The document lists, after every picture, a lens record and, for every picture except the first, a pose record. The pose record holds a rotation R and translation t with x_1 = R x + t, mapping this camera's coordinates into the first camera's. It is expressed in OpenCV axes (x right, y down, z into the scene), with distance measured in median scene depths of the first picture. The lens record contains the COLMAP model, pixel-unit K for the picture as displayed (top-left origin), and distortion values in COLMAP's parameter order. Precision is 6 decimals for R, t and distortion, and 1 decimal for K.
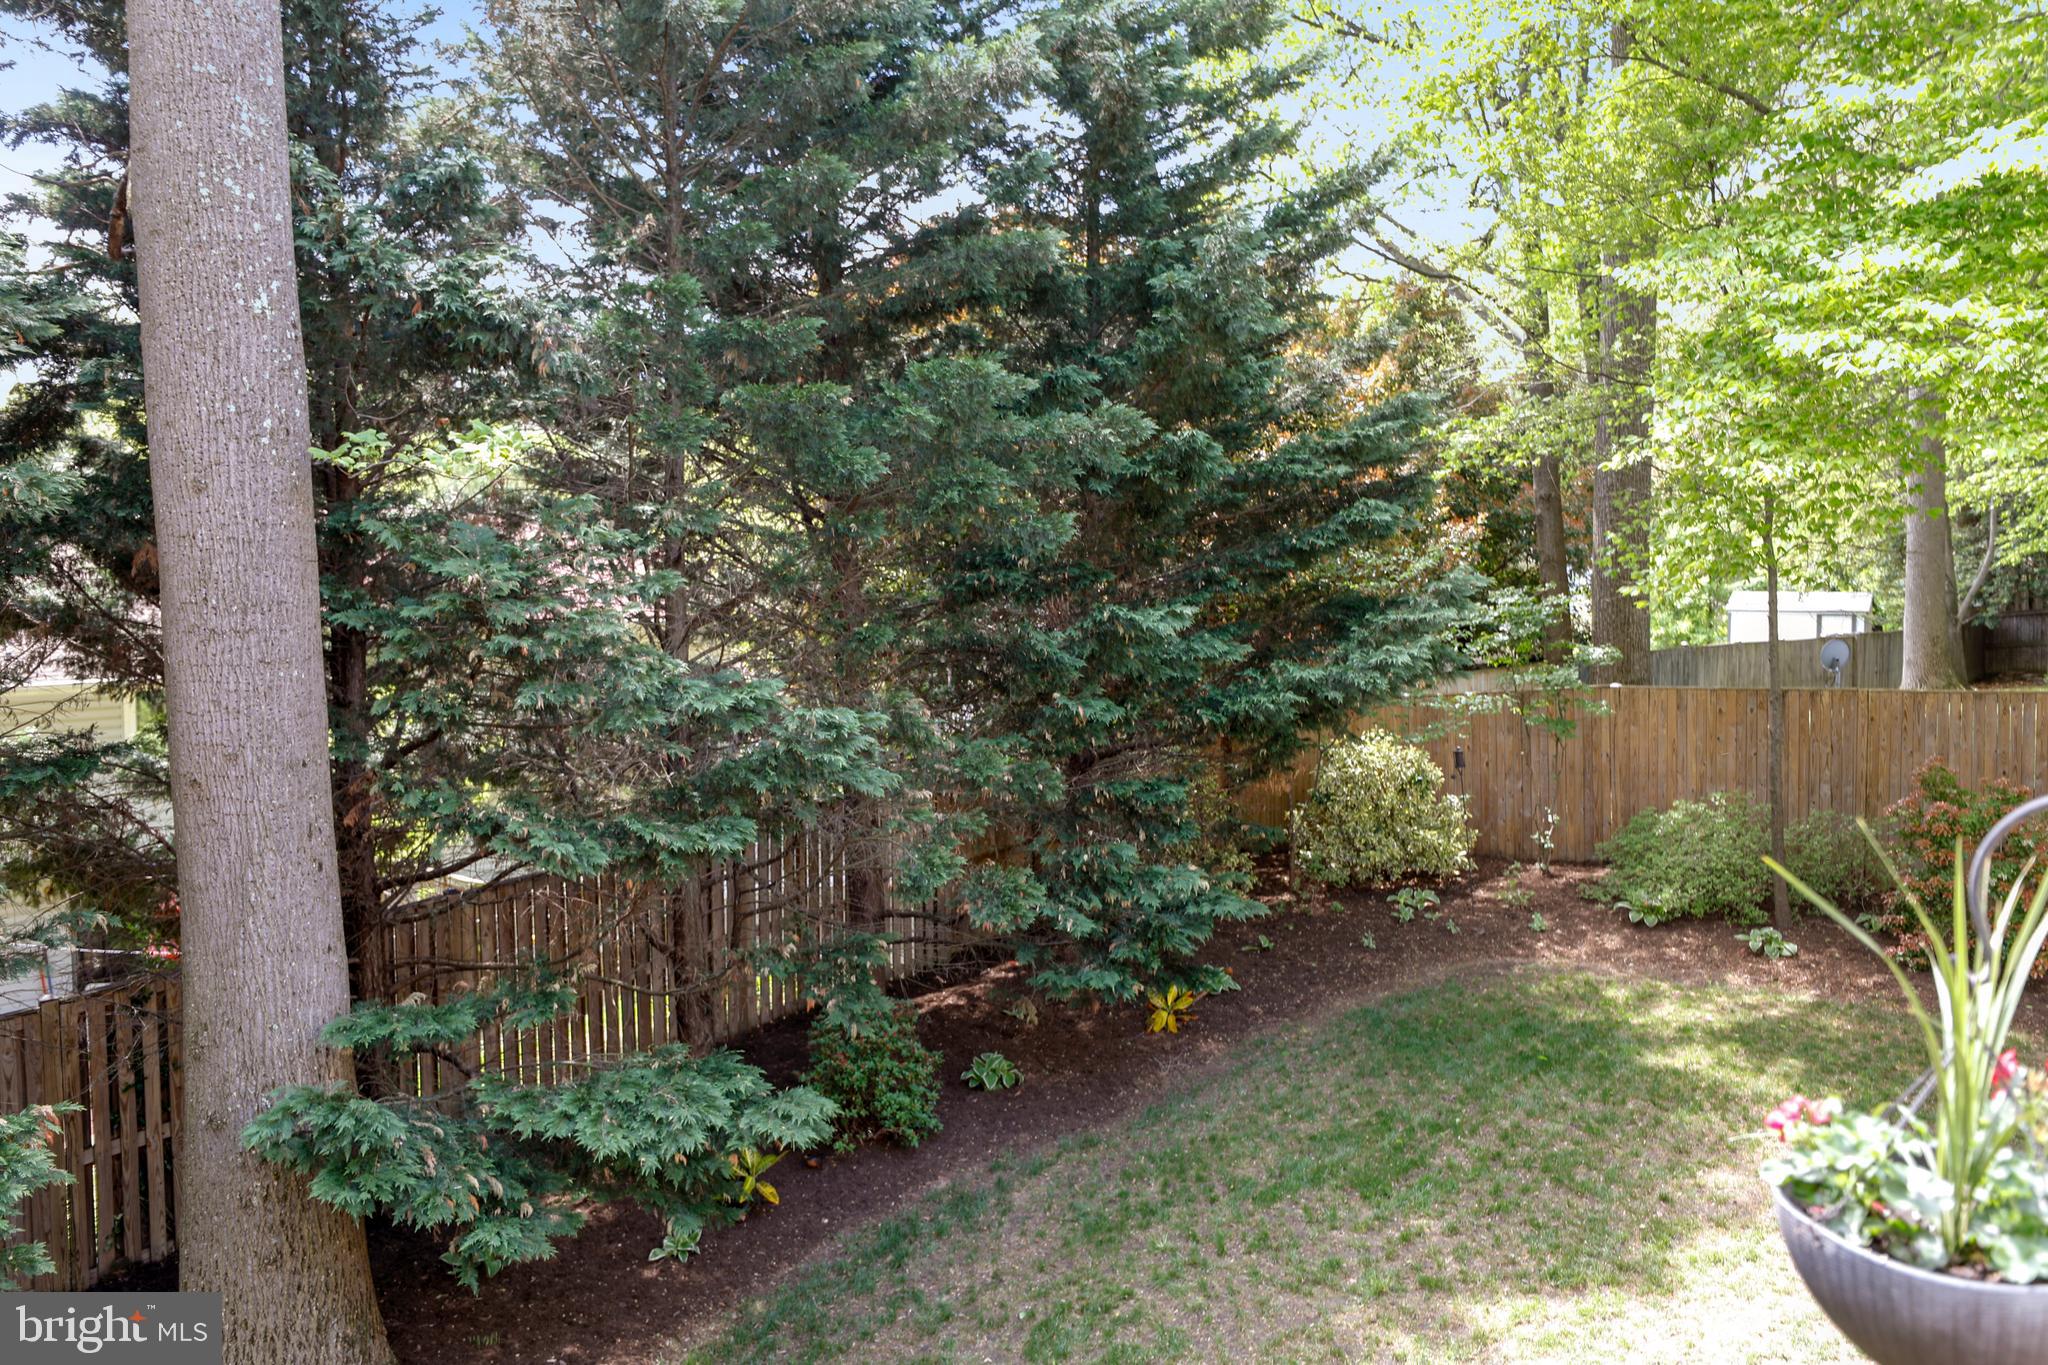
lens RADIAL K [[1766.5, 0, 1022.3], [0, 1766.5, 687.1], [0, 0, 1]] dist [0.081097, 0.003265]
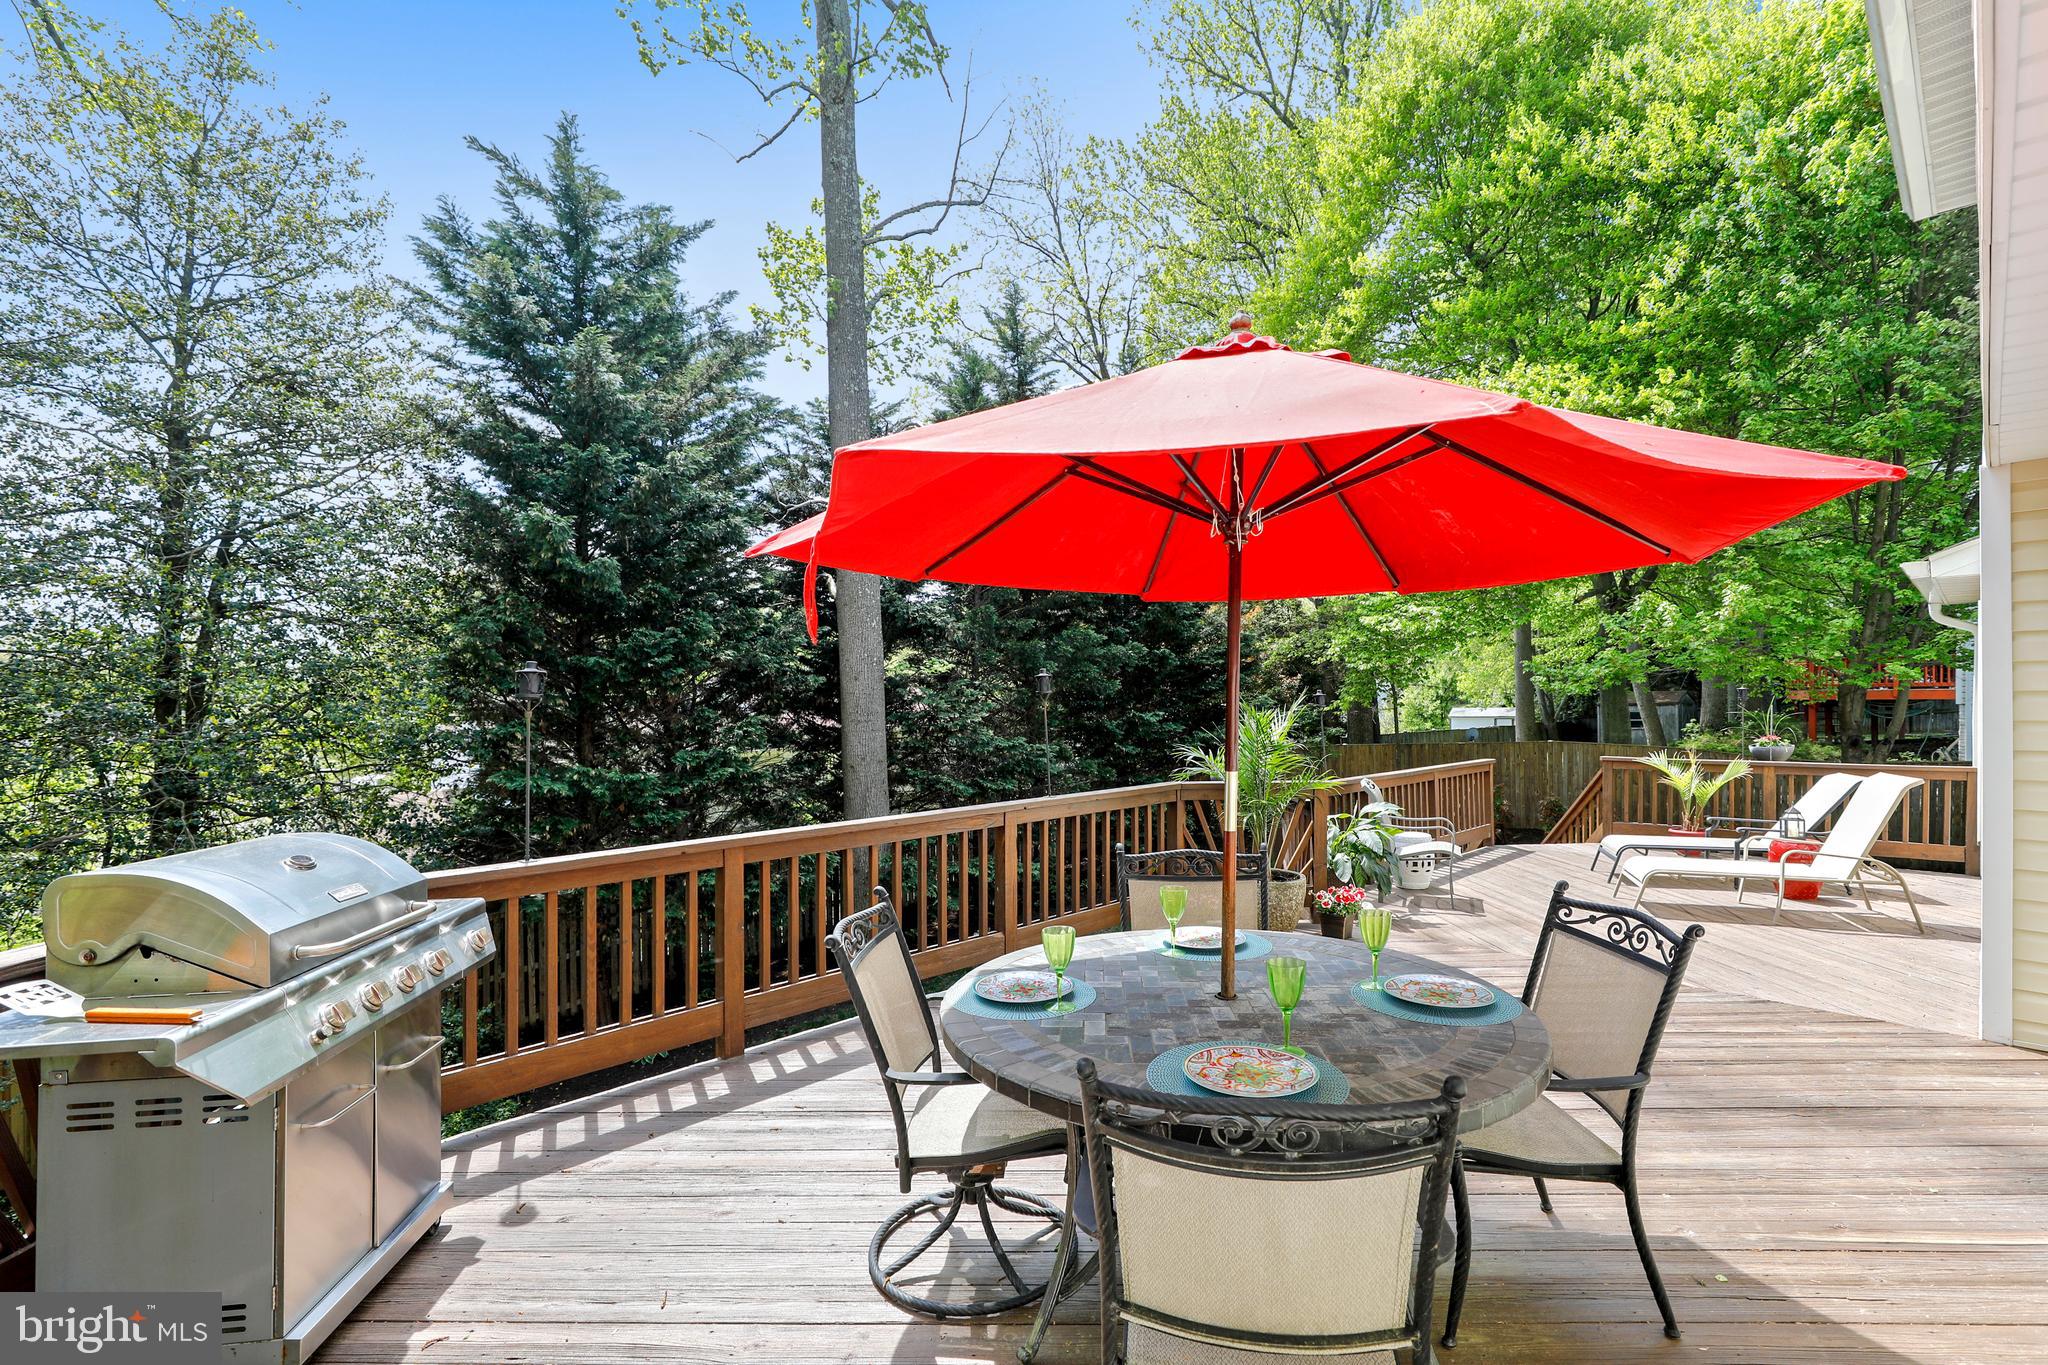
lens RADIAL K [[946.2, 0, 1016.4], [0, 946.2, 683.3], [0, 0, 1]] dist [0.000471, 0.000007]
pose [[0.995368, -0.012177, -0.095368, 0.008494], [0.004065, 0.996390, -0.084798, 0.036371], [0.096057, 0.084017, 0.991824, -0.538347]]
